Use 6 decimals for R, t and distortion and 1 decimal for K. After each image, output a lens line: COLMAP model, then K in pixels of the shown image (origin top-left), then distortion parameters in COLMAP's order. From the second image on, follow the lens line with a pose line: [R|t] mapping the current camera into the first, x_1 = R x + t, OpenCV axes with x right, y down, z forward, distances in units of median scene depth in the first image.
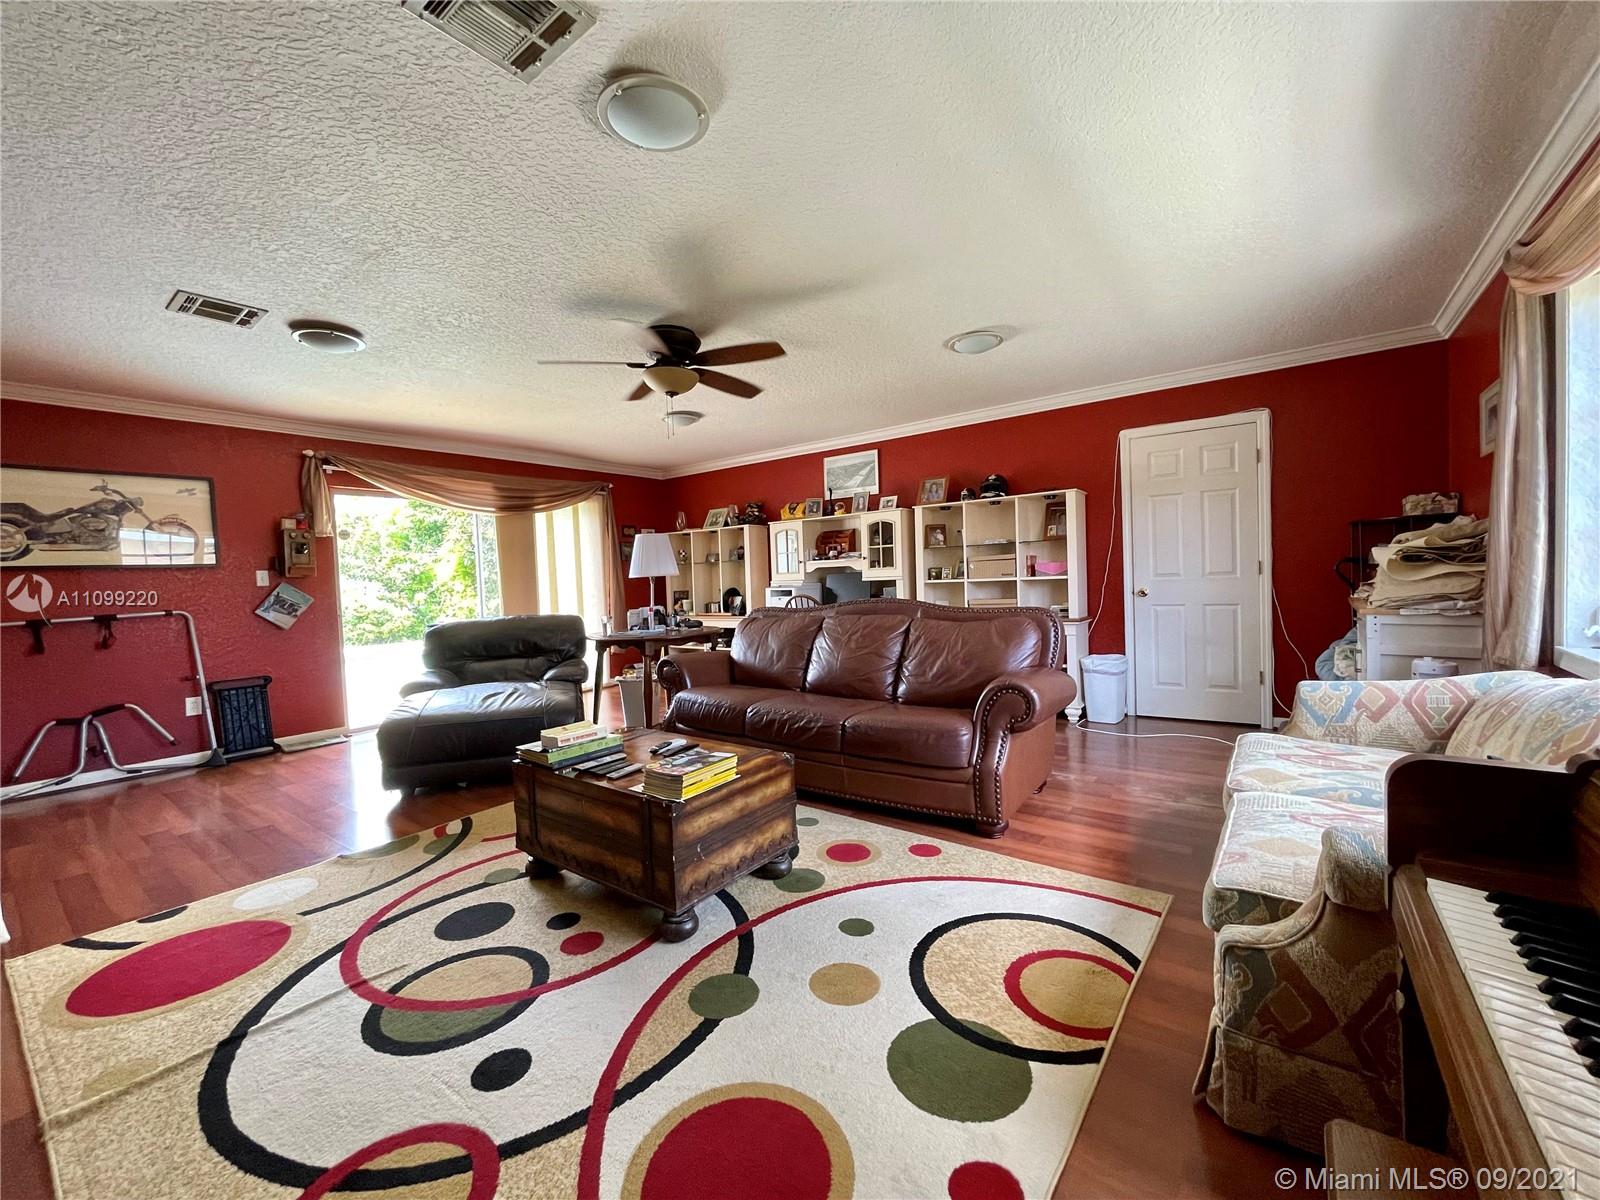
lens RADIAL K [[637.1, 0, 806.2], [0, 637.1, 593.2], [0, 0, 1]] dist [-0.001204, 0.000679]
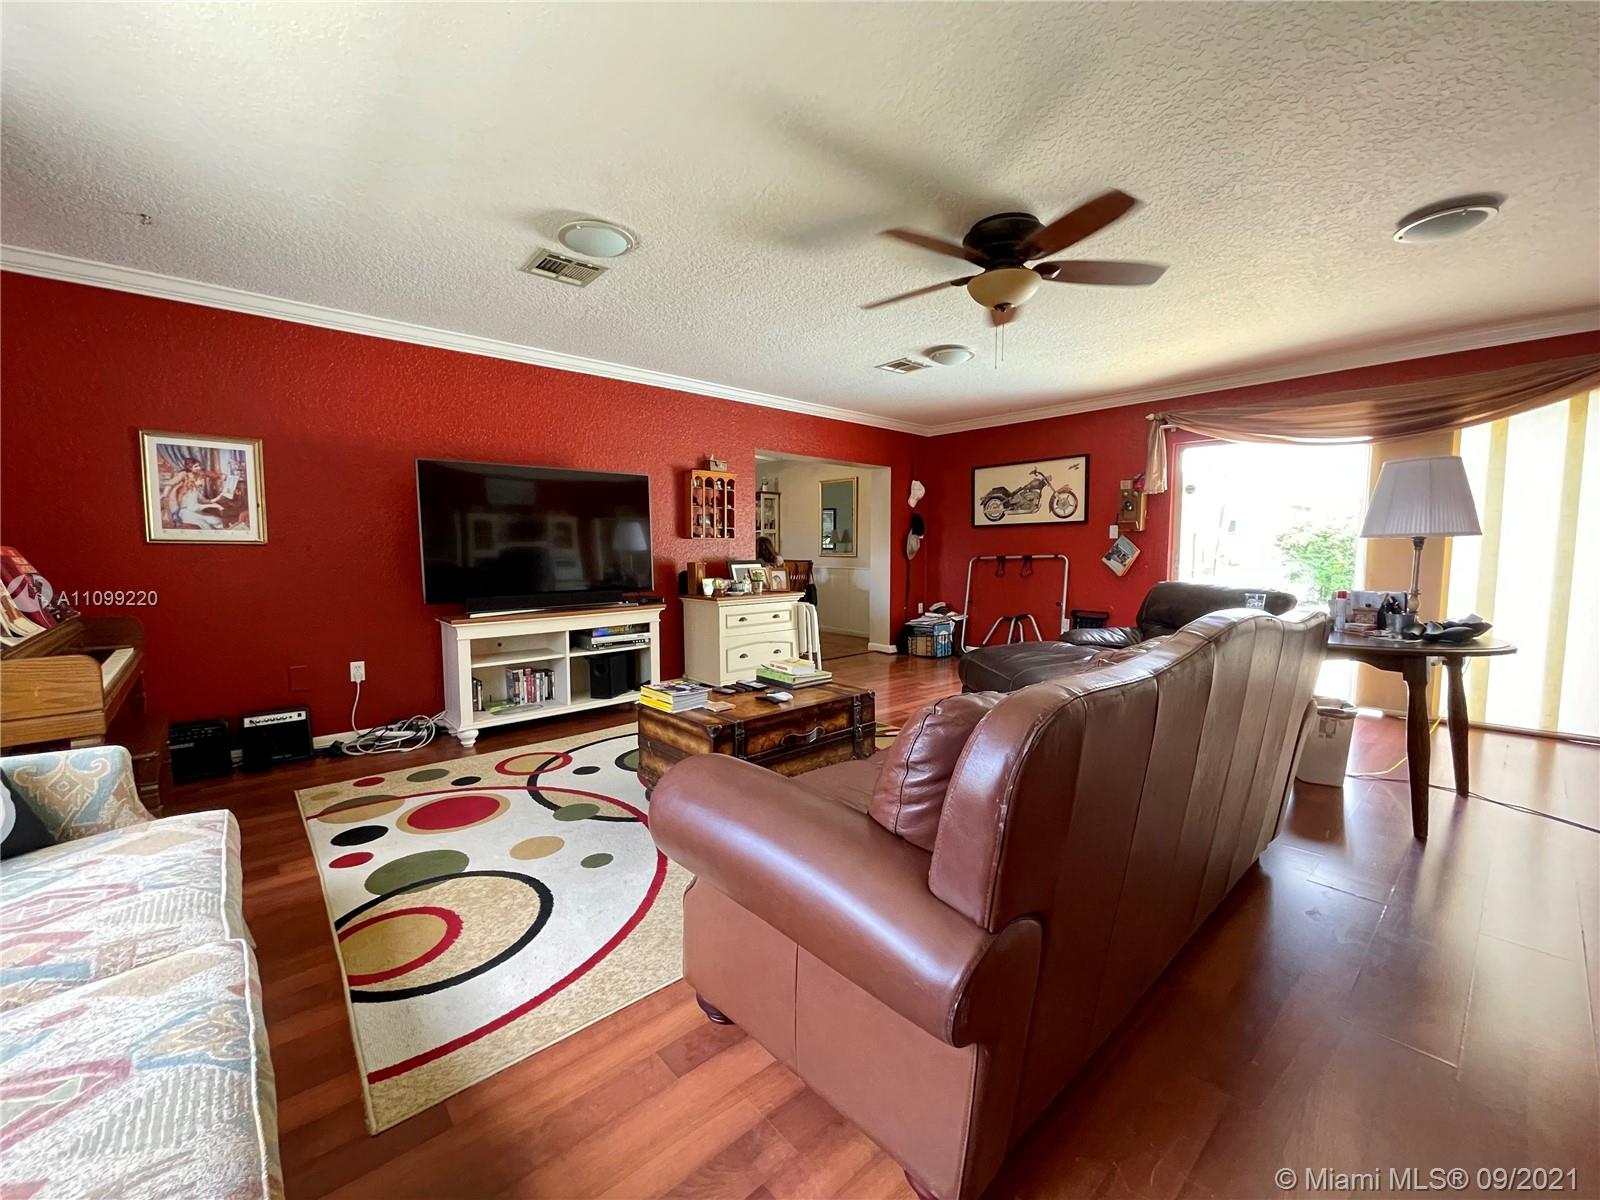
lens RADIAL K [[637.1, 0, 807.3], [0, 637.1, 608.0], [0, 0, 1]] dist [-0.001204, 0.000679]
pose [[-0.180859, 0.128963, -0.975017, 1.029897], [-0.014609, 0.990904, 0.133774, -0.077526], [0.983401, 0.038438, -0.177330, 1.504638]]
